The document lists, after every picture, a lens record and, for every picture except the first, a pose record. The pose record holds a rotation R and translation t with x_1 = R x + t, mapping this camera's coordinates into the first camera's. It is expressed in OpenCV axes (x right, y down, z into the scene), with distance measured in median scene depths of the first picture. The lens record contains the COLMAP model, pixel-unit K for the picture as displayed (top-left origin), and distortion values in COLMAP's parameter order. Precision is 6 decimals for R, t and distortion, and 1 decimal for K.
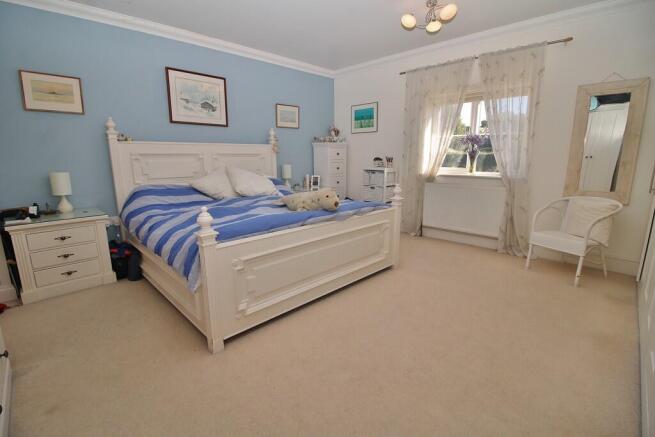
lens RADIAL K [[304.9, 0, 326.4], [0, 304.9, 217.2], [0, 0, 1]] dist [-0.019647, -0.001773]
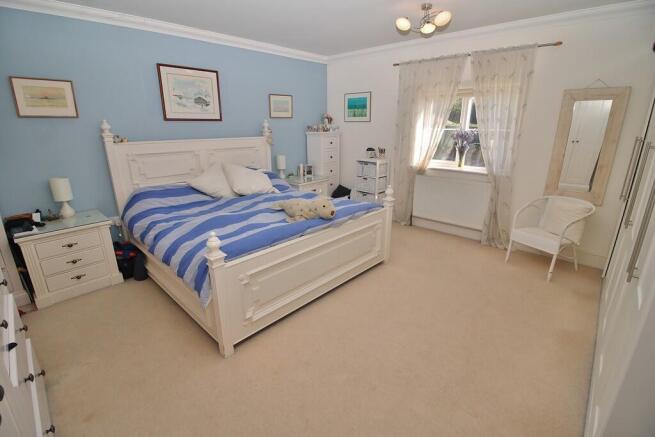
lens RADIAL K [[304.9, 0, 327.8], [0, 304.9, 215.5], [0, 0, 1]] dist [-0.019647, -0.001773]
pose [[0.999390, -0.006807, 0.034257, -0.016585], [0.003430, 0.995209, 0.097706, -0.110861], [-0.034758, -0.097529, 0.994626, -0.048279]]
